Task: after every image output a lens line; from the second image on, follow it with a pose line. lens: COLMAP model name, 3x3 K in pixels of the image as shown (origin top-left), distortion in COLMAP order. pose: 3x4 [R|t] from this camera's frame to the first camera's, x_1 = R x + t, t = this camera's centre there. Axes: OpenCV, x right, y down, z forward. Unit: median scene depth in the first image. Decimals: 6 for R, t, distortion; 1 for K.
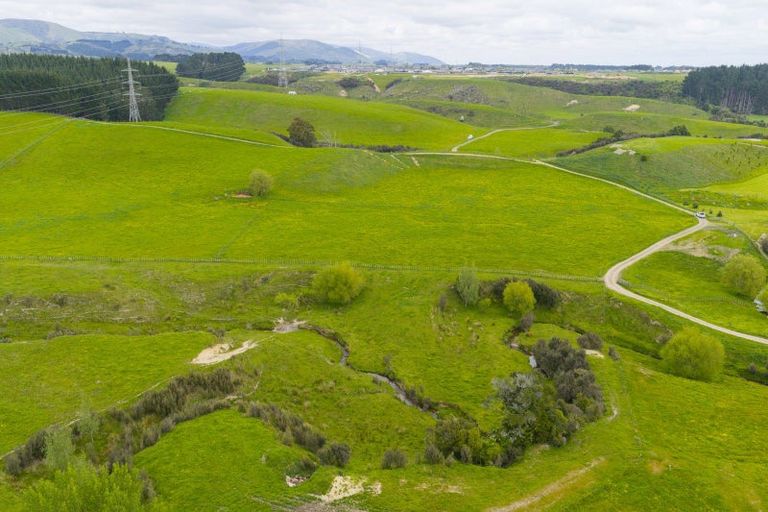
lens RADIAL K [[632.2, 0, 384.0], [0, 632.2, 256.0], [0, 0, 1]] dist [0.007082, -0.014298]
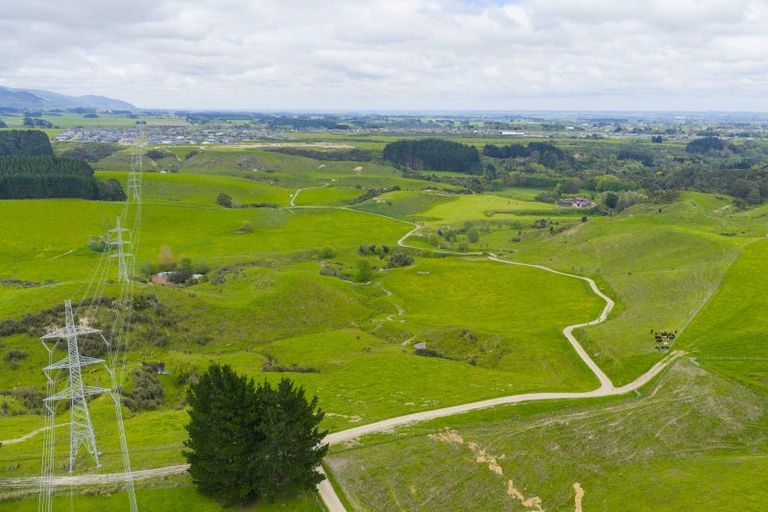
lens RADIAL K [[632.2, 0, 384.0], [0, 632.2, 256.0], [0, 0, 1]] dist [0.007082, -0.014298]
pose [[0.892851, -0.098977, 0.439342, -0.522066], [0.125518, 0.991585, -0.031695, 0.086708], [-0.432507, 0.083444, 0.897761, -0.856870]]
